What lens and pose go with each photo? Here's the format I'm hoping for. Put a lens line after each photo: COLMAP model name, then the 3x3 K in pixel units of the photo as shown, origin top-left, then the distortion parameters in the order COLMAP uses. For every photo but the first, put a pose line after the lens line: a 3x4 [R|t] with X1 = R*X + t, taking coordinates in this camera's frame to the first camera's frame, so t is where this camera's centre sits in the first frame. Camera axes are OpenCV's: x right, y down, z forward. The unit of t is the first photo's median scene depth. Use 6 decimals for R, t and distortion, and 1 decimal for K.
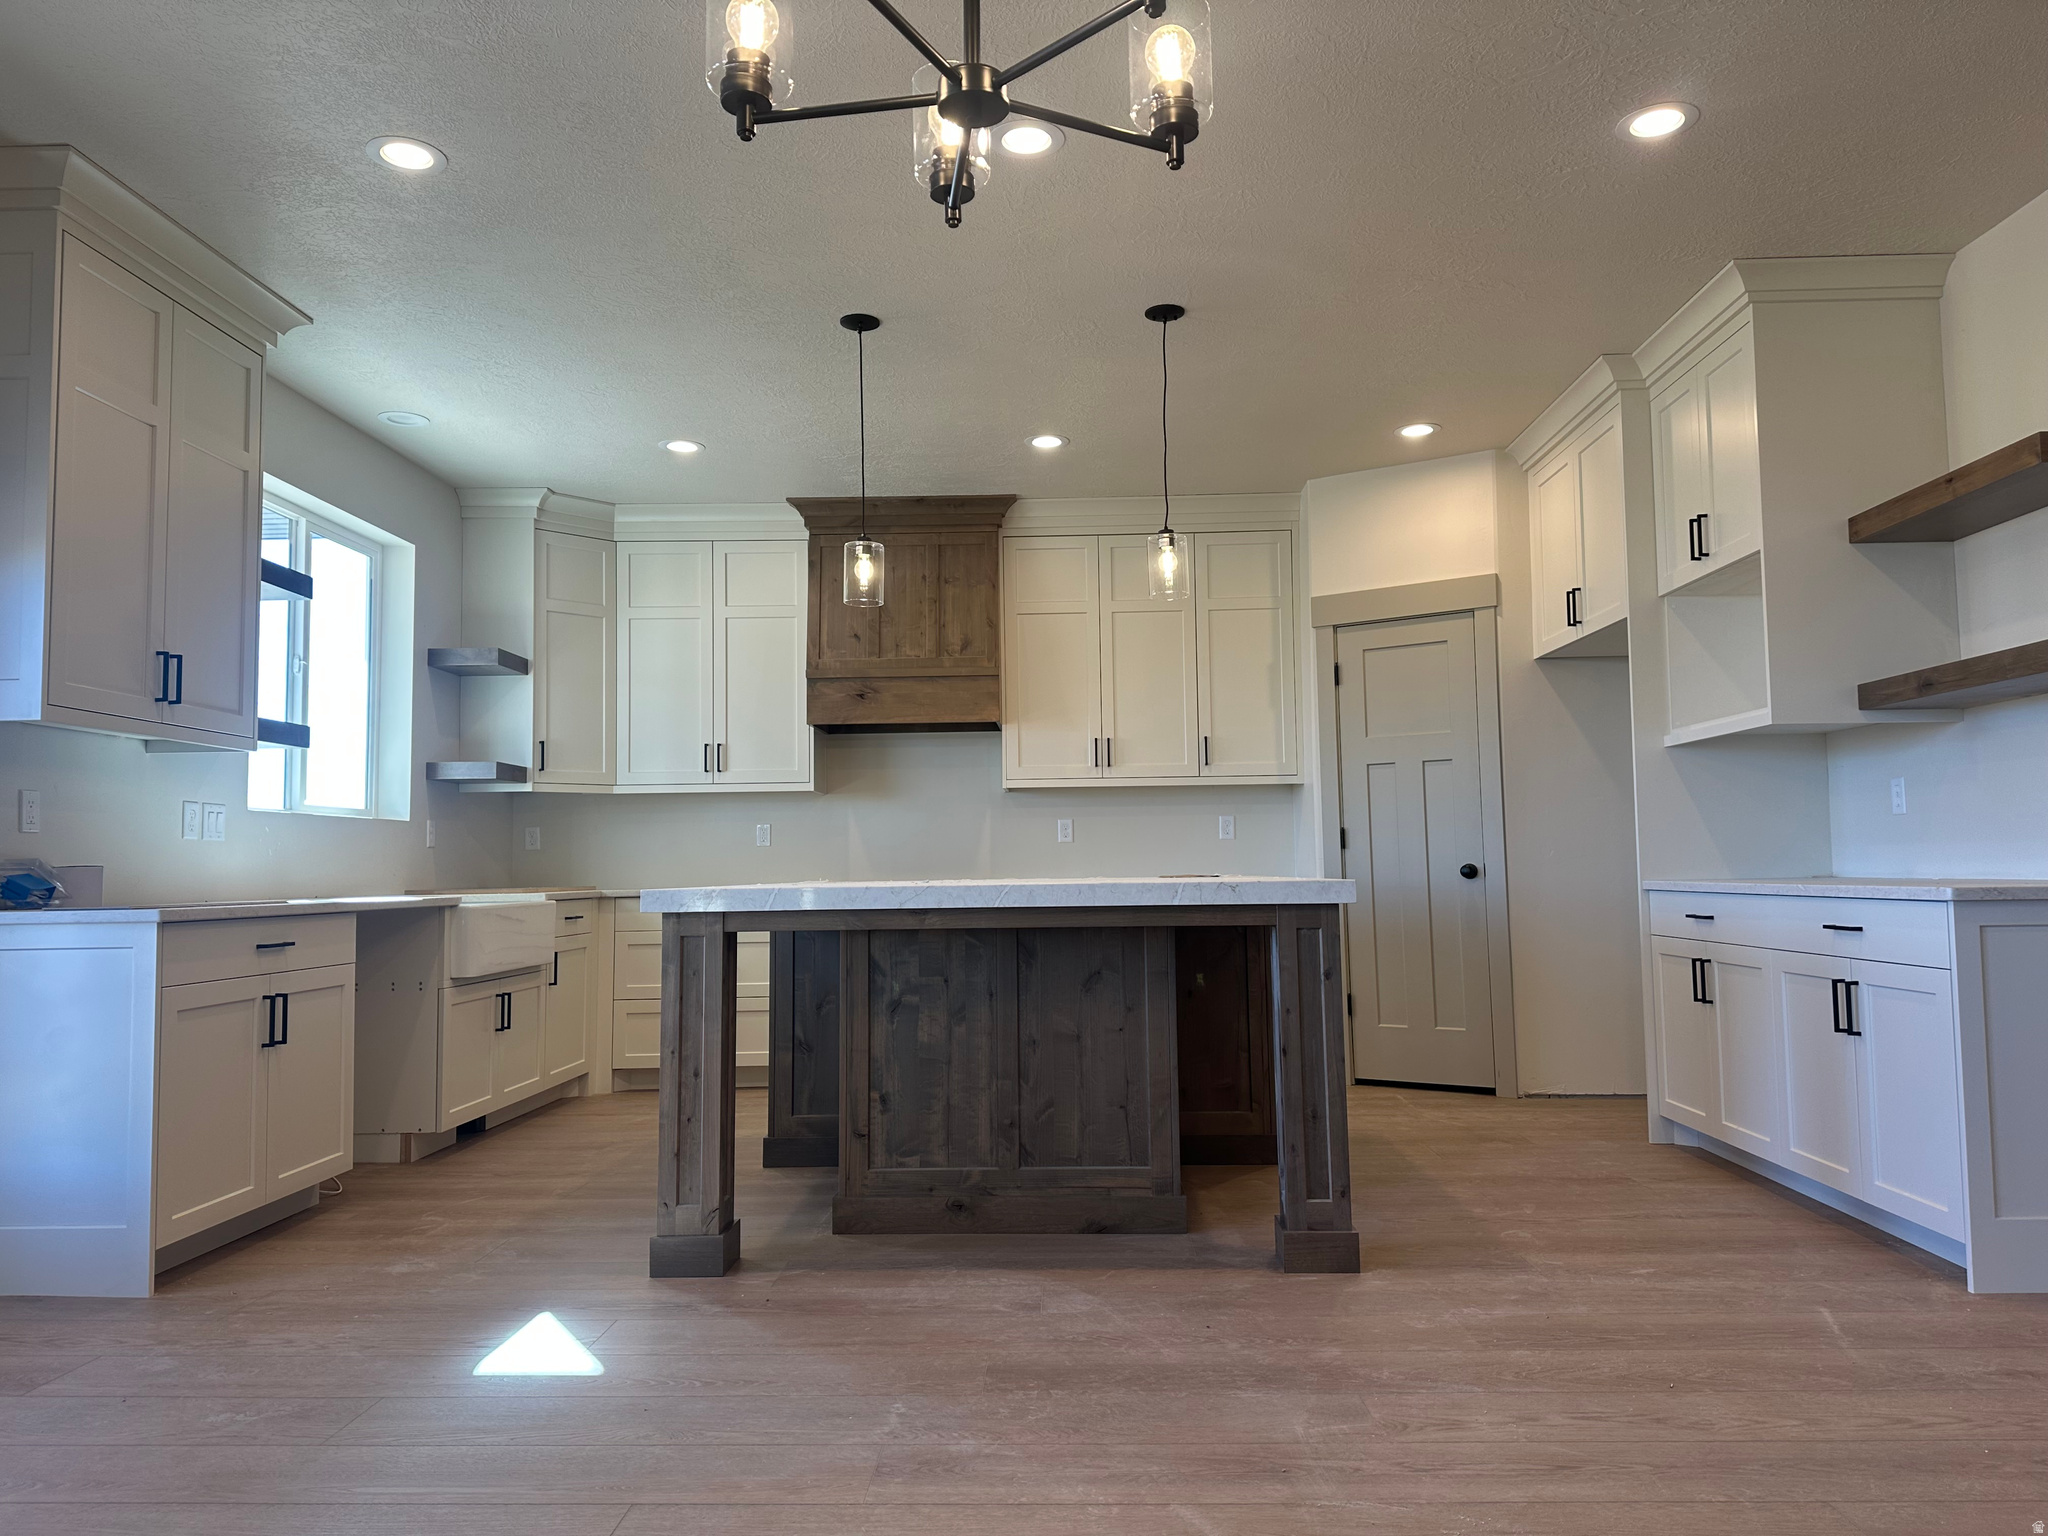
lens RADIAL K [[1402.0, 0, 1024.0], [0, 1402.0, 768.0], [0, 0, 1]] dist [0.065613, -0.042866]
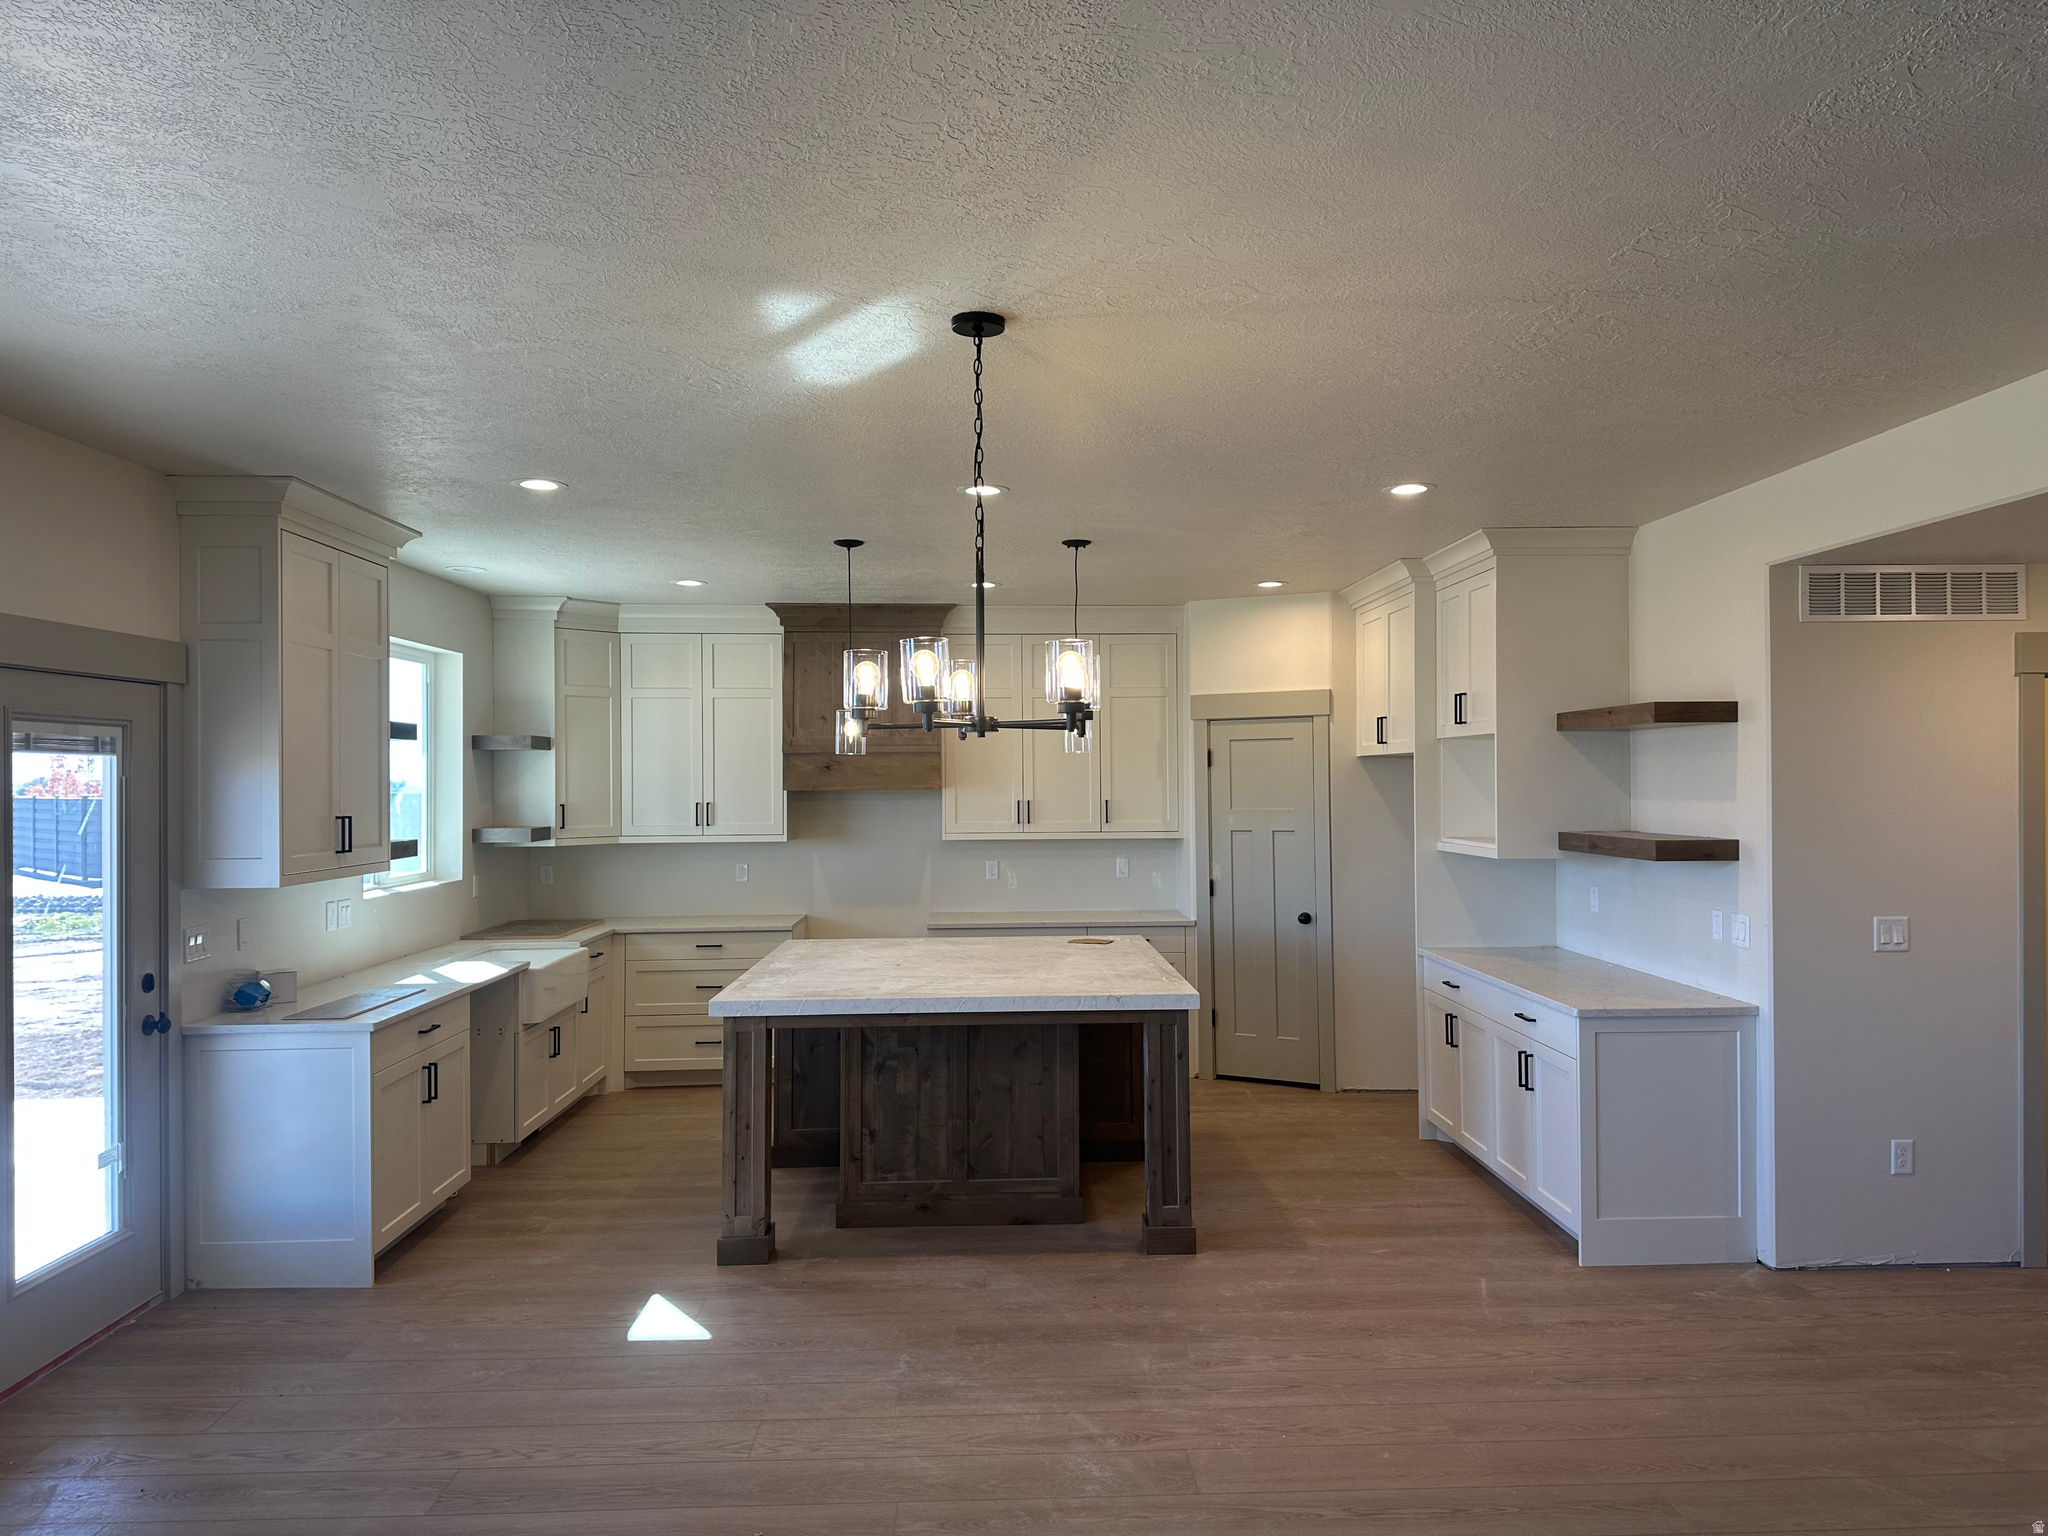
lens RADIAL K [[1413.9, 0, 1024.0], [0, 1413.9, 768.0], [0, 0, 1]] dist [0.109425, -0.076448]
pose [[0.997757, 0.008089, 0.066444, -0.045539], [-0.012544, 0.997680, 0.066917, -0.231770], [-0.065749, -0.067601, 0.995544, -0.418400]]
